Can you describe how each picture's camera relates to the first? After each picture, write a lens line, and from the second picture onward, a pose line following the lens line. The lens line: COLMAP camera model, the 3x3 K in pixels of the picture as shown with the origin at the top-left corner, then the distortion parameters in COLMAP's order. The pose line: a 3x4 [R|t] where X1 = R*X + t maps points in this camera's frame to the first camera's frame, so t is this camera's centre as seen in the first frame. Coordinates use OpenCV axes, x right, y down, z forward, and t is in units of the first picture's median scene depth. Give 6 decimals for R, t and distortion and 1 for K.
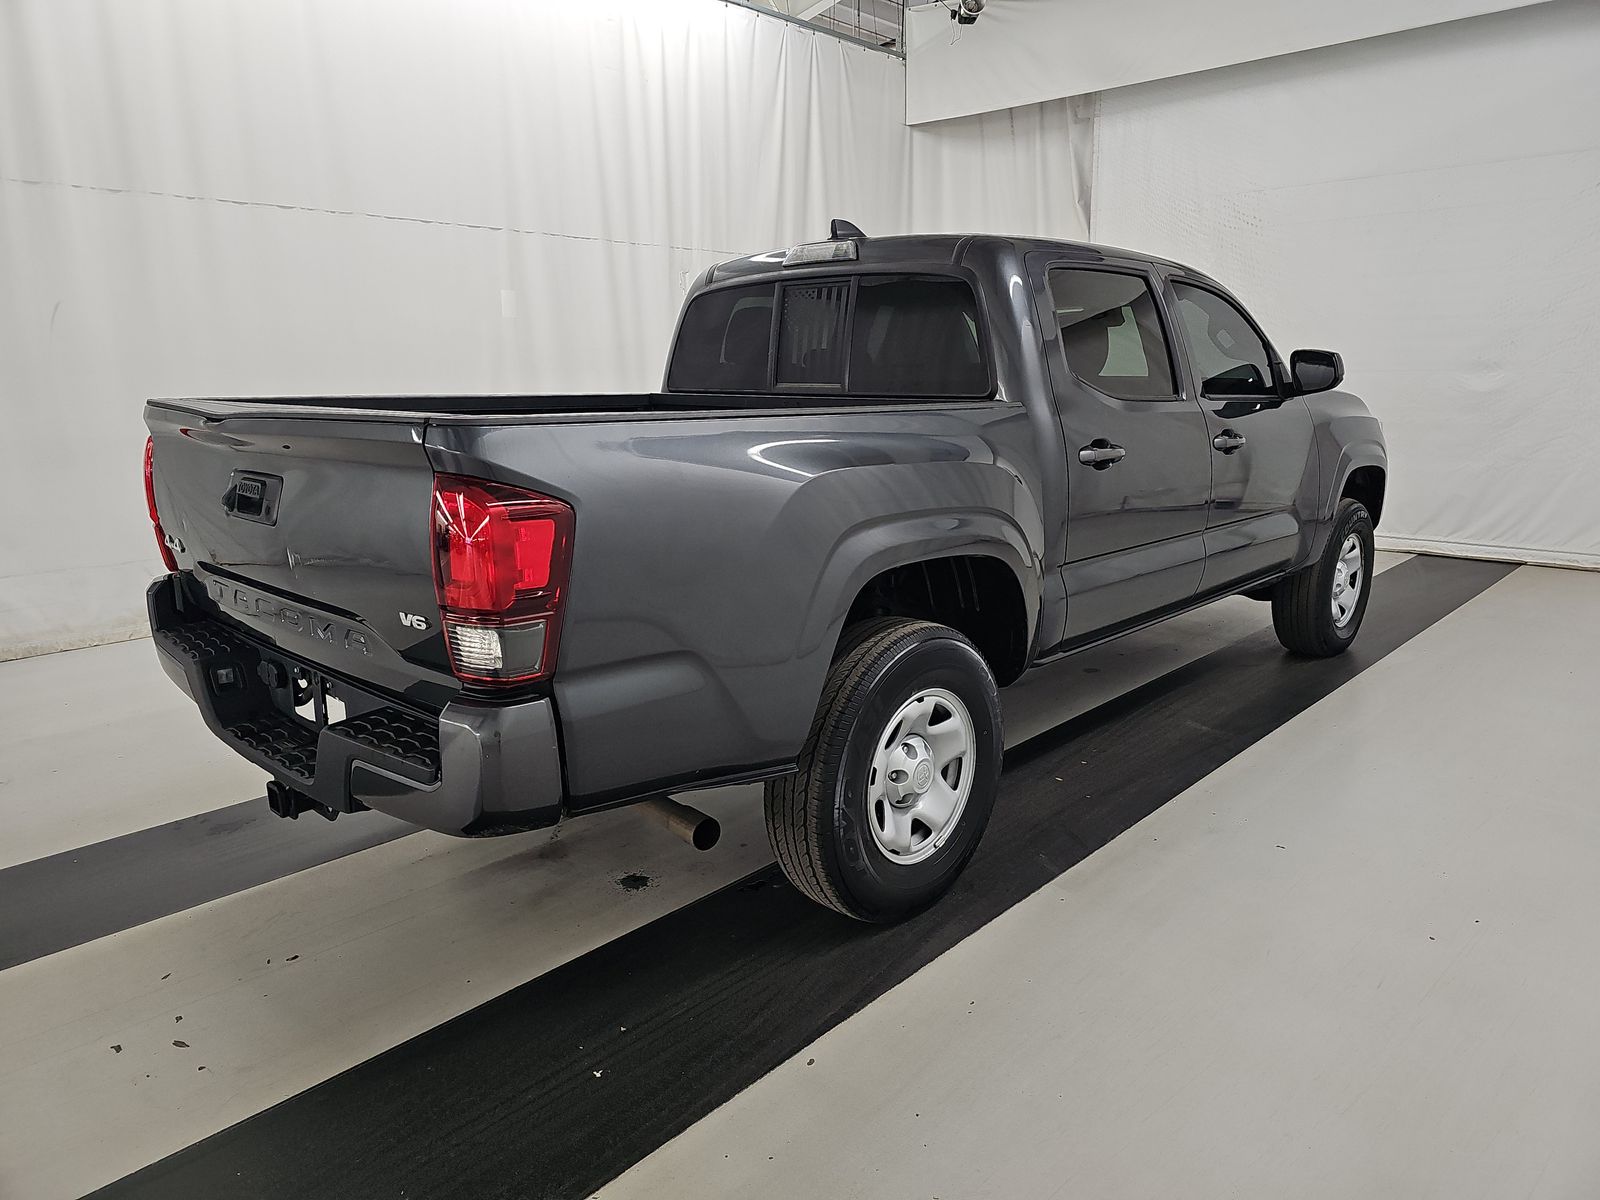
lens RADIAL K [[1043.6, 0, 800.0], [0, 1043.6, 600.0], [0, 0, 1]] dist [0.036440, -0.001558]
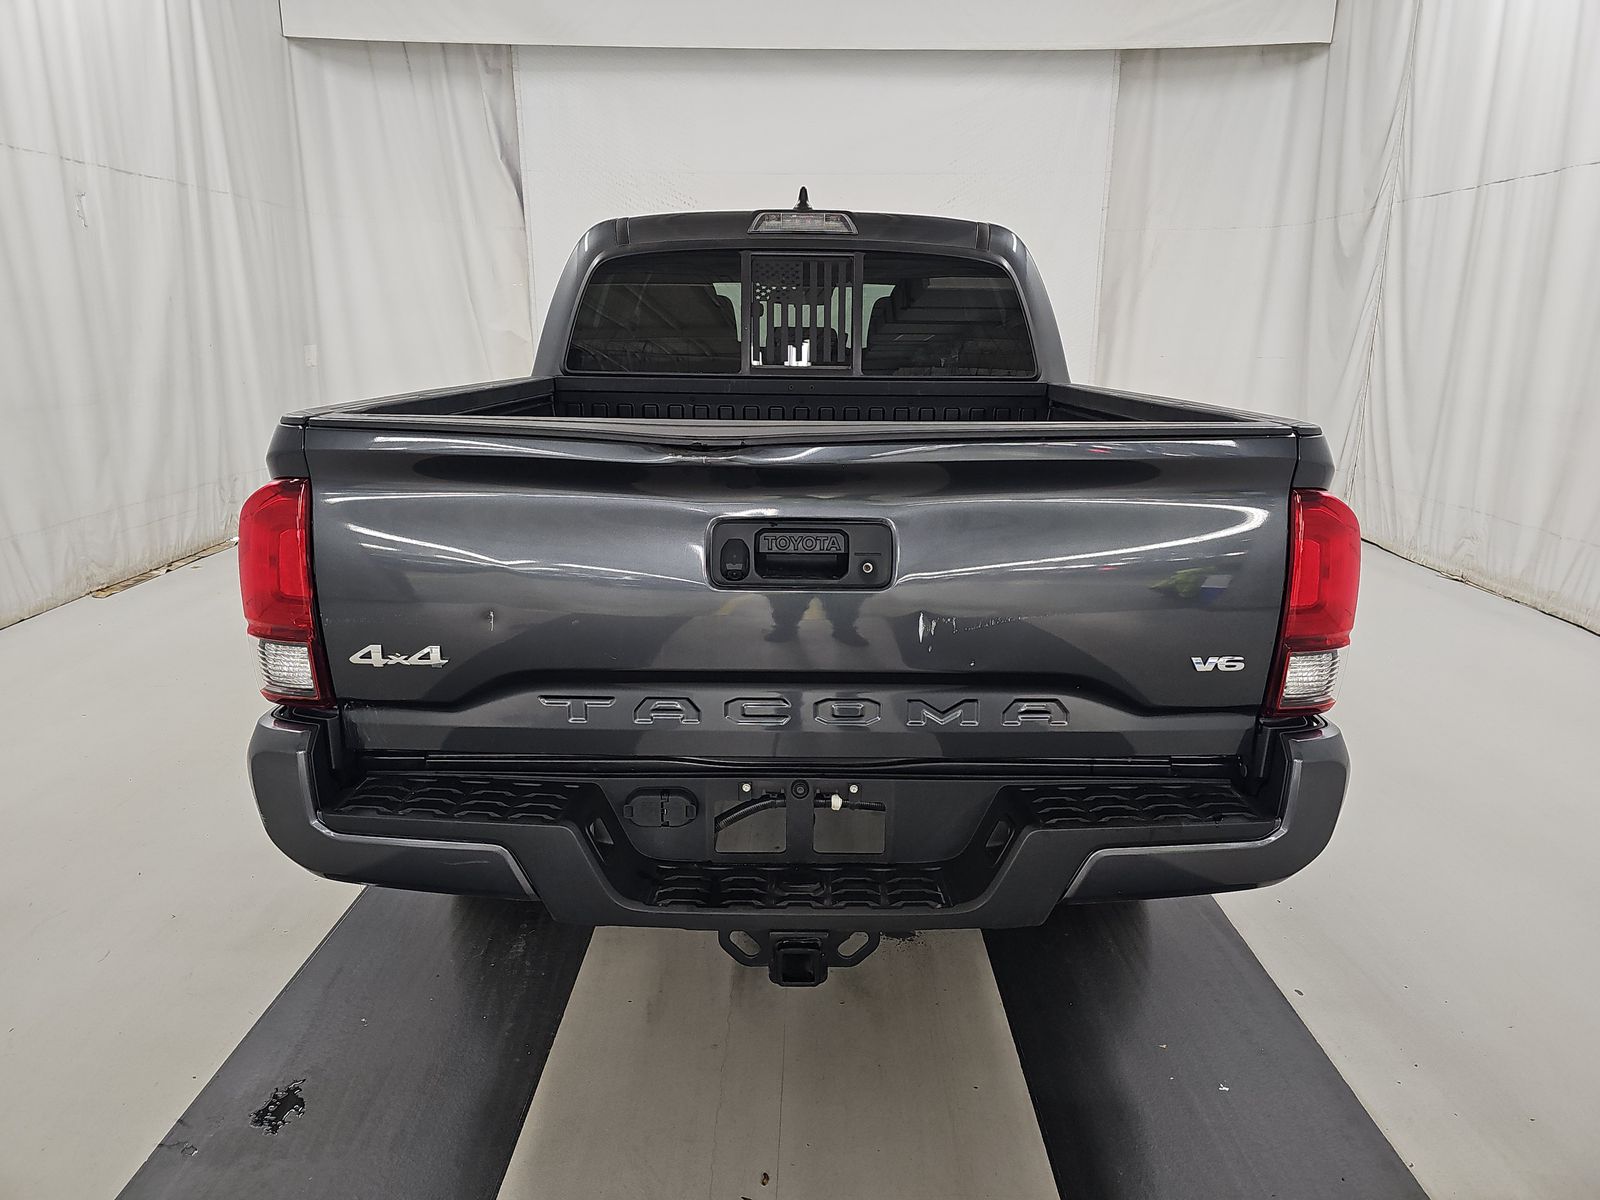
lens RADIAL K [[1043.6, 0, 800.0], [0, 1043.6, 600.0], [0, 0, 1]] dist [0.036440, -0.001558]
pose [[0.745735, -0.159711, 0.646817, -0.434989], [0.135150, 0.986921, 0.087871, -0.057891], [-0.652391, 0.021888, 0.757566, 0.211604]]
